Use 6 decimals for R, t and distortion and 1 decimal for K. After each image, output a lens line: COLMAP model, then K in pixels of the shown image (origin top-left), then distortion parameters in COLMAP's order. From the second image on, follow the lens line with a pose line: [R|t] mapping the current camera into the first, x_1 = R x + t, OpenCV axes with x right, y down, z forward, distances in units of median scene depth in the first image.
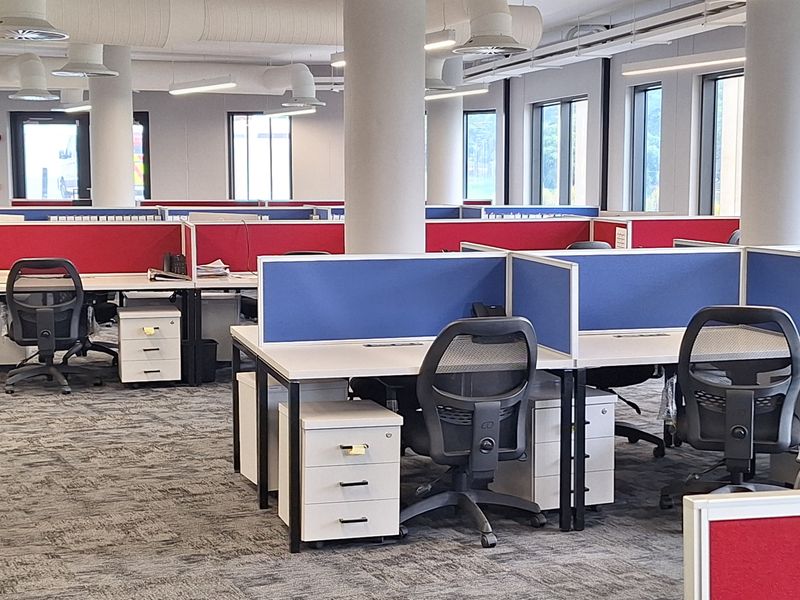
lens RADIAL K [[1238.9, 0, 400.0], [0, 1238.9, 300.0], [0, 0, 1]] dist [0.034231, -0.050417]
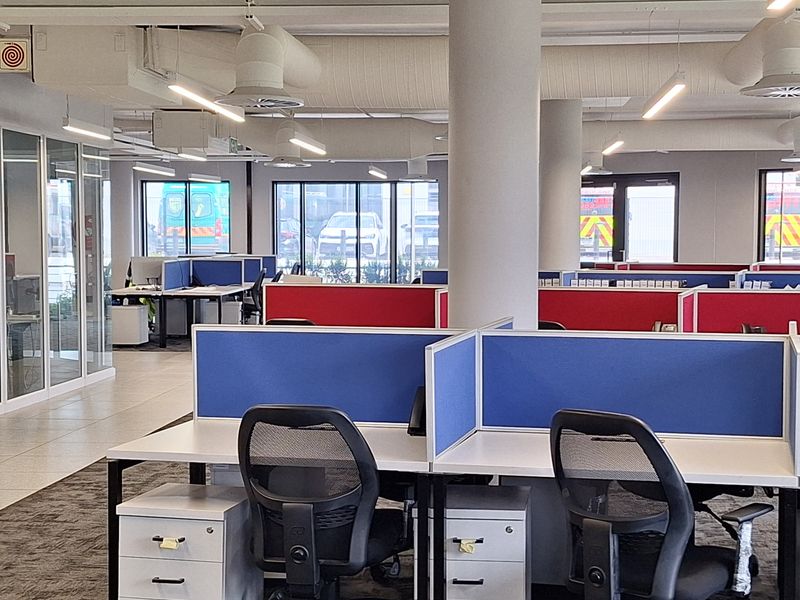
lens RADIAL K [[1238.9, 0, 400.0], [0, 1238.9, 300.0], [0, 0, 1]] dist [0.034231, -0.050417]
pose [[0.870717, 0.017858, -0.491460, 0.364128], [-0.042053, 0.998384, -0.038228, -0.018395], [0.489983, 0.053953, 0.870061, 0.190589]]
